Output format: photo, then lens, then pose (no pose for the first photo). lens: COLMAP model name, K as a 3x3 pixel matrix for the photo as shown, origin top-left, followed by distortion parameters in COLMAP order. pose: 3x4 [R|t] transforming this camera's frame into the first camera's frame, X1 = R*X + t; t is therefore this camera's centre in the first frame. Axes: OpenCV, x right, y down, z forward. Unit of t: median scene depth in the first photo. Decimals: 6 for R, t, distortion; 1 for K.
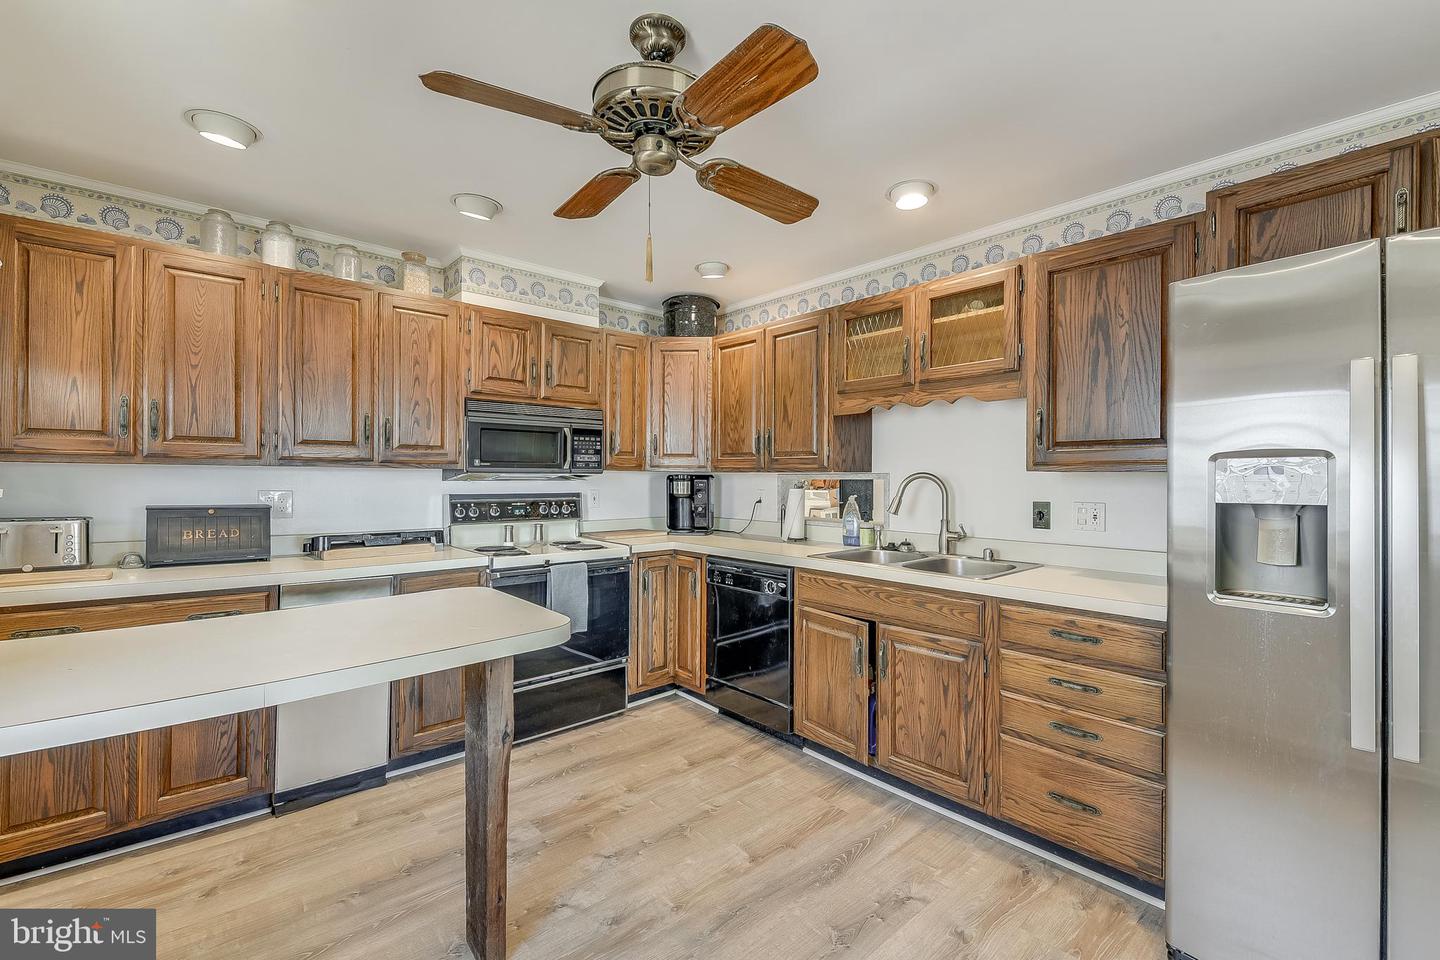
lens RADIAL K [[627.2, 0, 722.5], [0, 627.2, 476.5], [0, 0, 1]] dist [-0.001734, -0.000481]
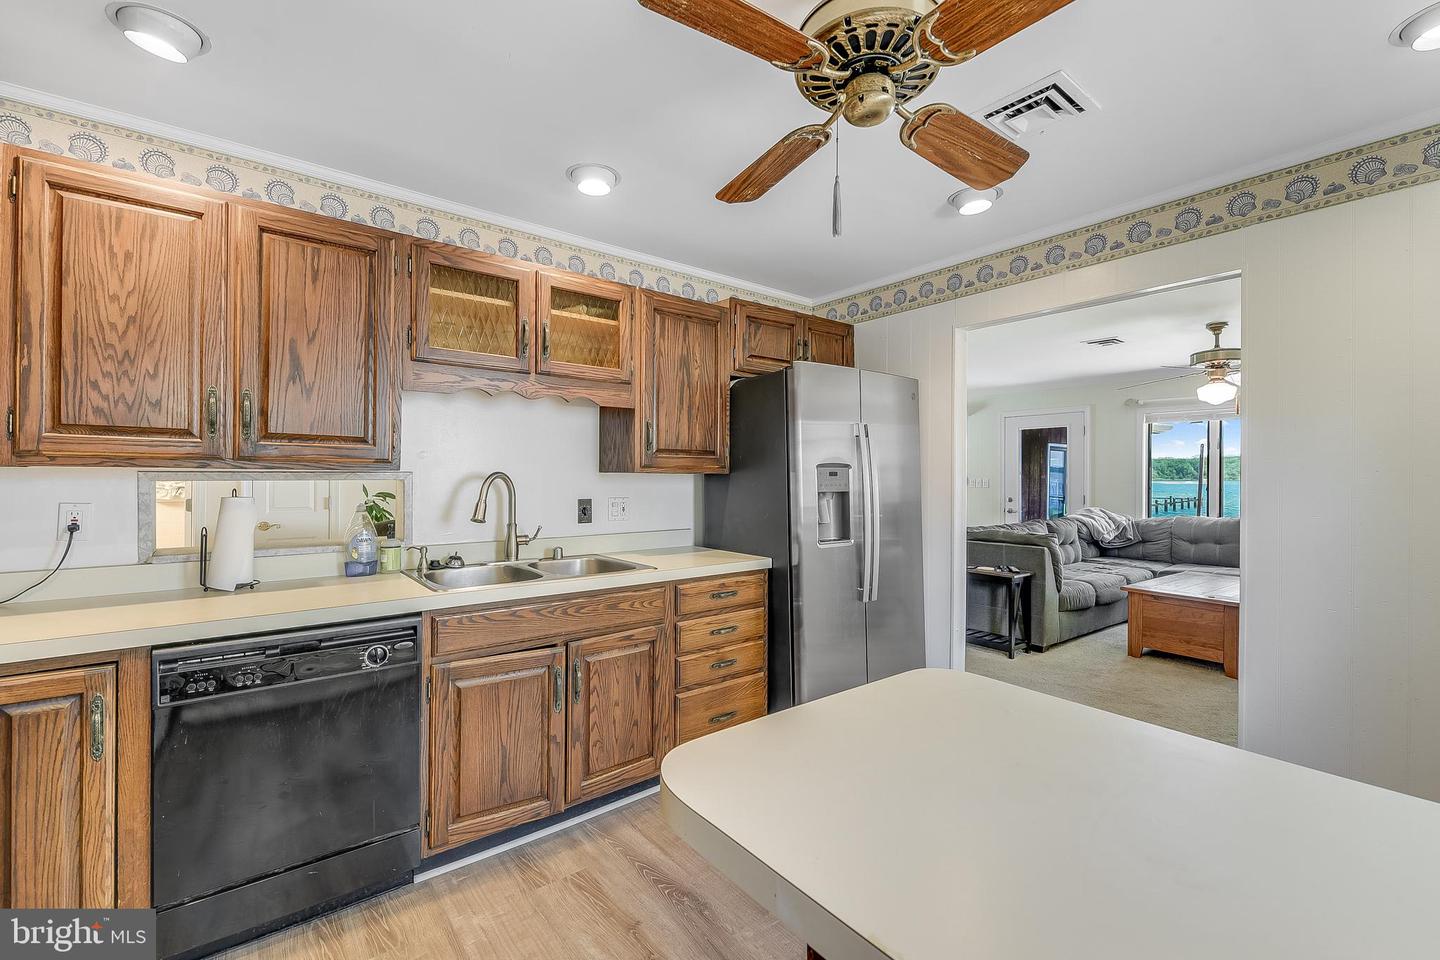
lens RADIAL K [[625.3, 0, 720.0], [0, 625.3, 480.0], [0, 0, 1]] dist [0.020831, -0.000285]
pose [[0.035874, -0.010678, 0.999299, -0.636537], [-0.004031, 0.999933, 0.010830, -0.007322], [-0.999348, -0.004417, 0.035829, 0.765394]]
